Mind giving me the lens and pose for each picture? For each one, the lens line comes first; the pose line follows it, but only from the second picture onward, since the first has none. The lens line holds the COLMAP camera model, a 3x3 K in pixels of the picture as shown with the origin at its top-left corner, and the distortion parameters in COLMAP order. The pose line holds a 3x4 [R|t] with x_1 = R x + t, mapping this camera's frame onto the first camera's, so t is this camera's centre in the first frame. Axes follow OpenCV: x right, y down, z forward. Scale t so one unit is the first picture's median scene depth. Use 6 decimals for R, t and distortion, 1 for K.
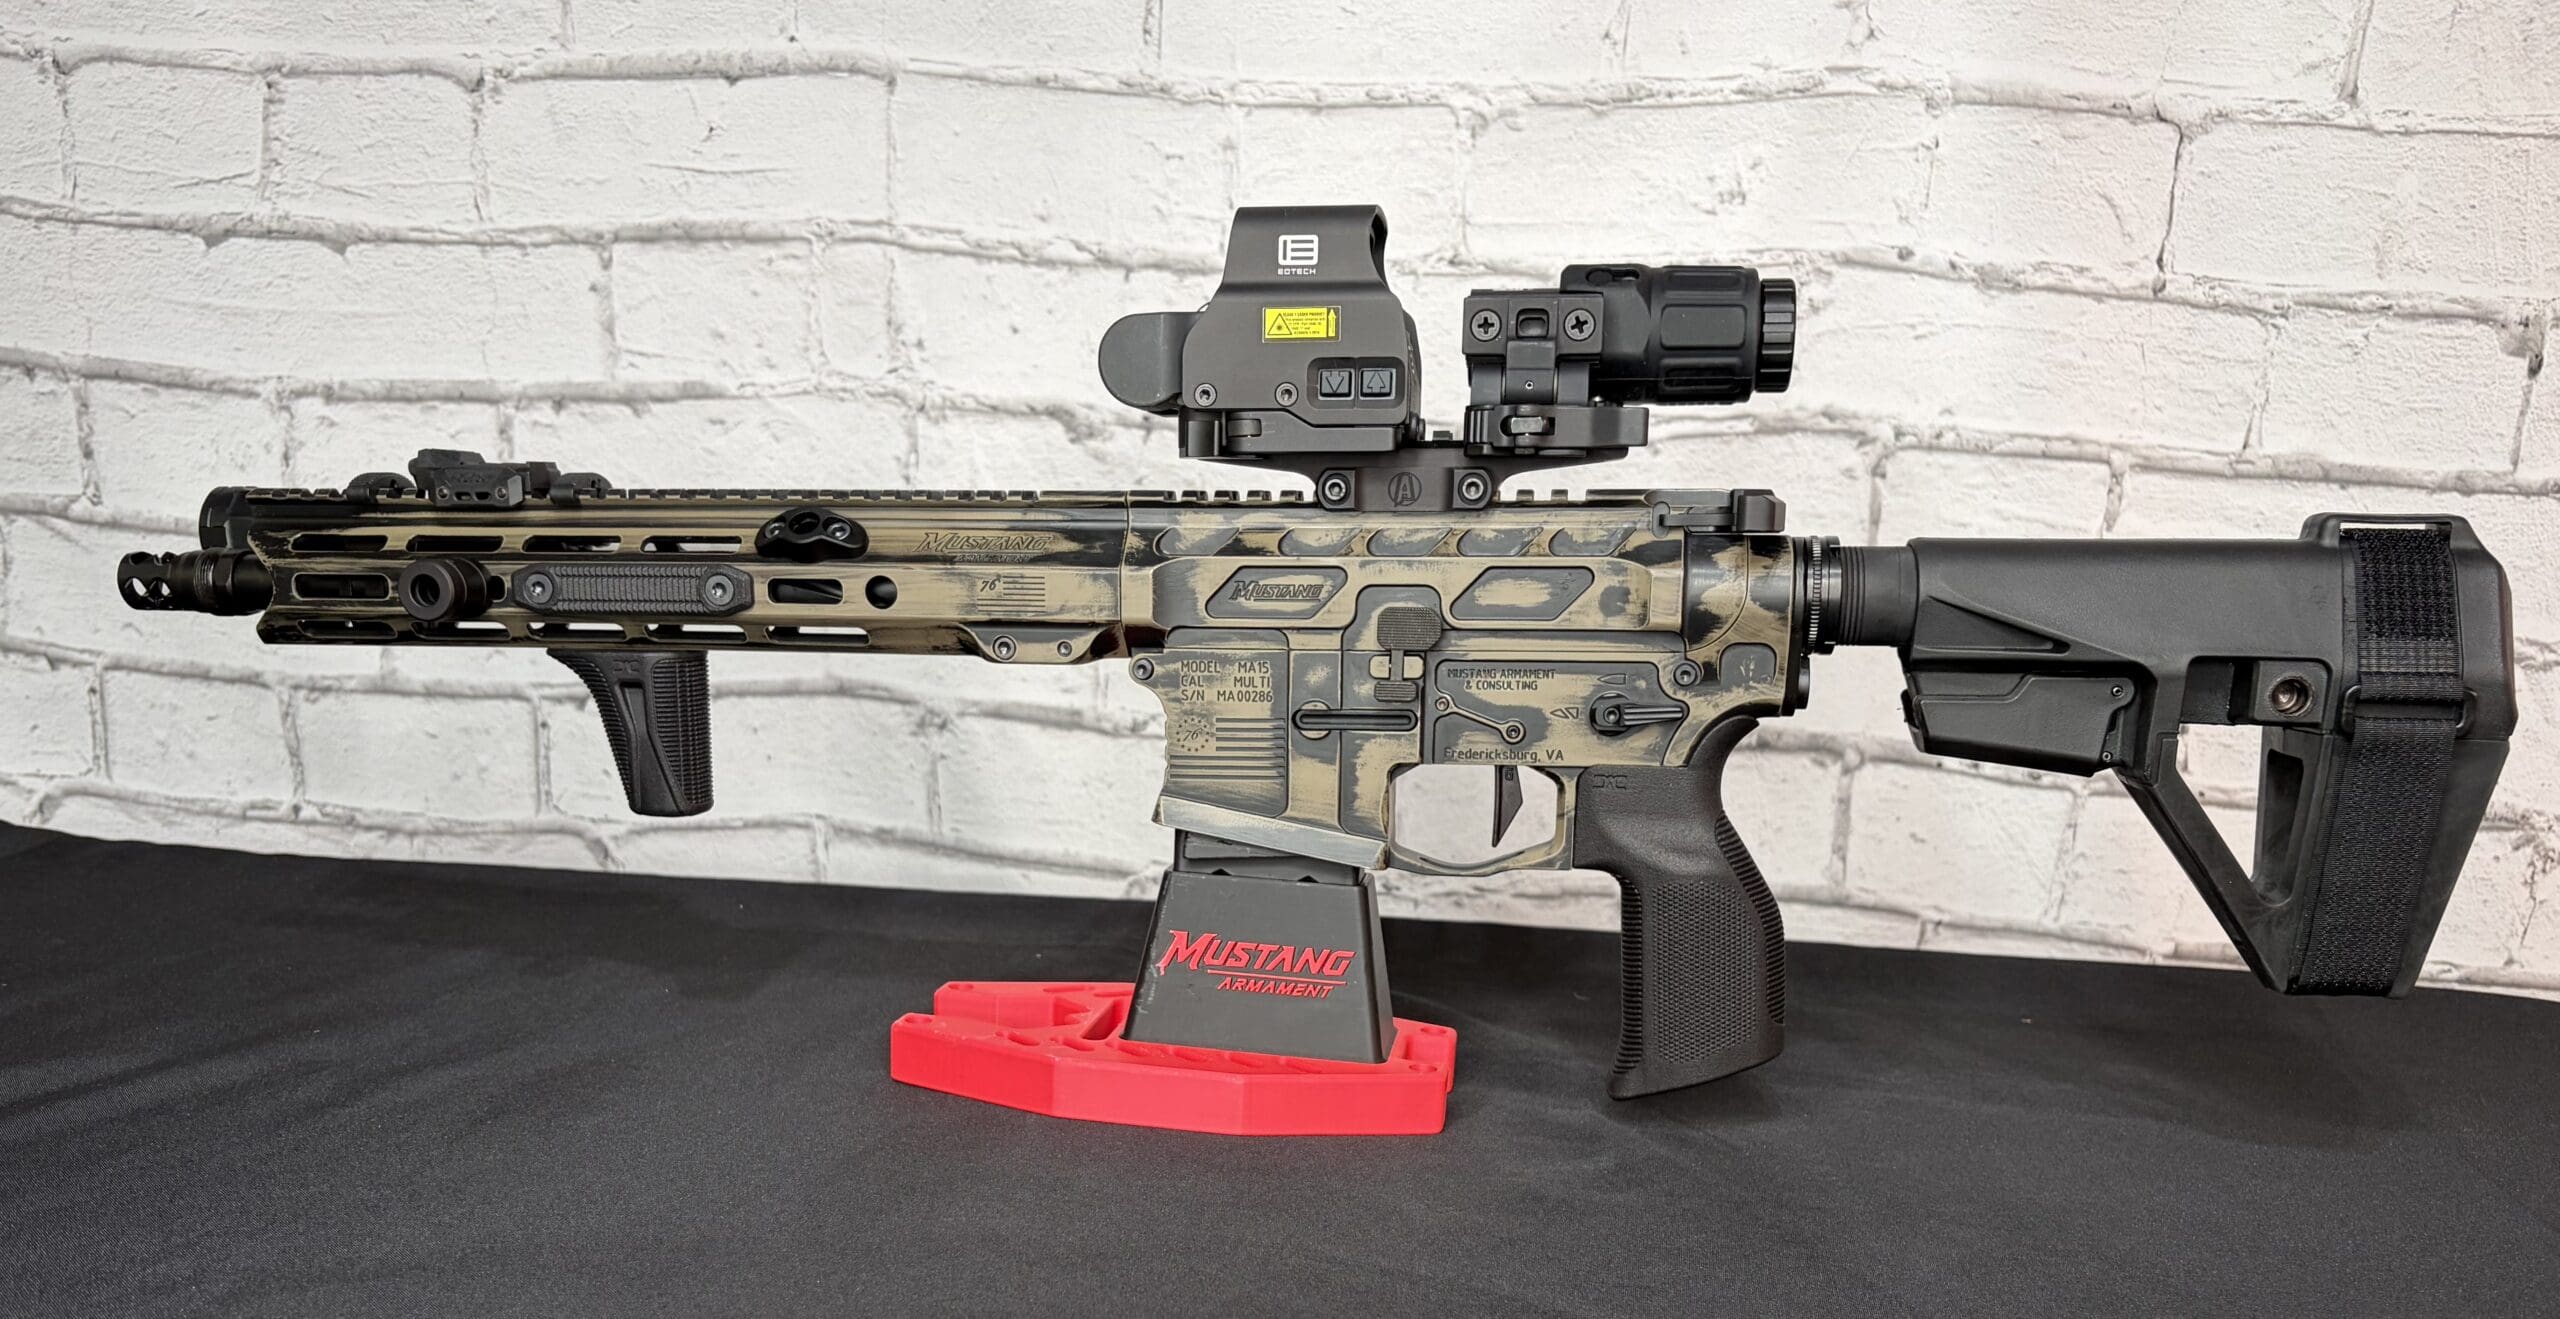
lens RADIAL K [[1921.5, 0, 1192.1], [0, 1921.5, 889.0], [0, 0, 1]] dist [0.009424, -0.002515]
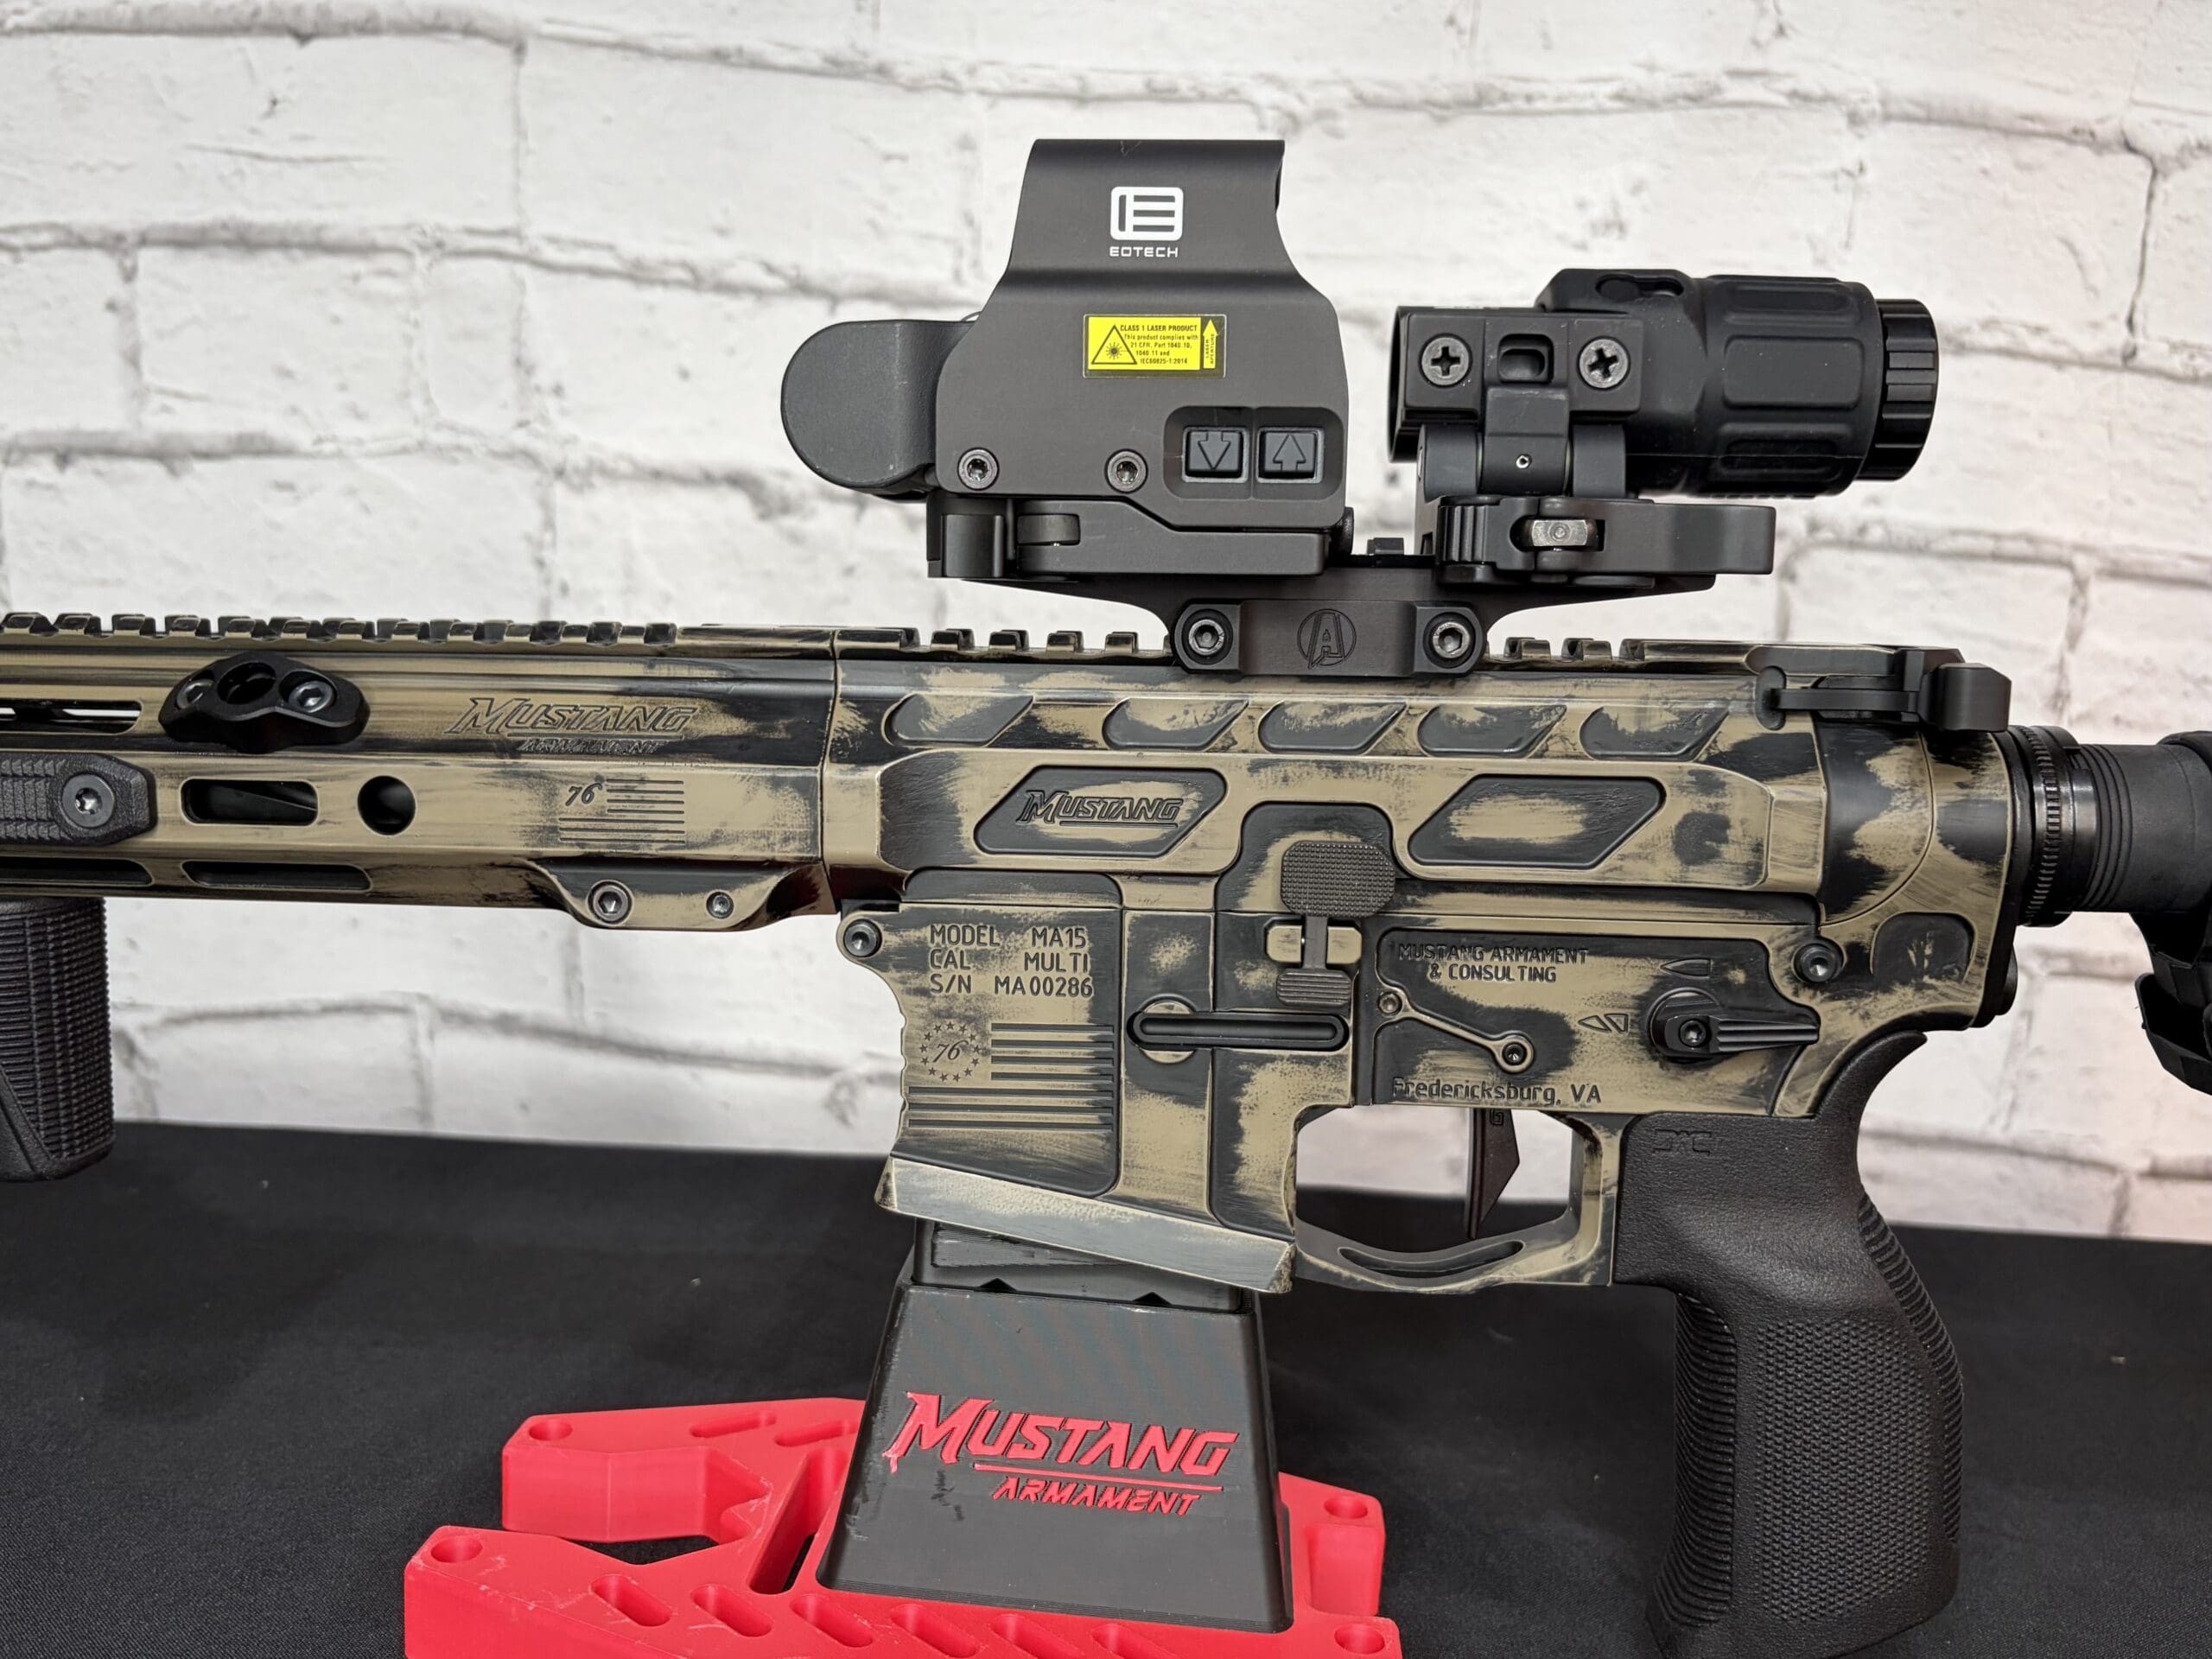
lens RADIAL K [[1771.0, 0, 1089.9], [0, 1771.0, 789.5], [0, 0, 1]] dist [0.011930, -0.012611]
pose [[0.993825, -0.002402, 0.110932, -0.011214], [0.009858, 0.997723, -0.066716, -0.081753], [-0.110519, 0.067398, 0.991586, 0.311071]]
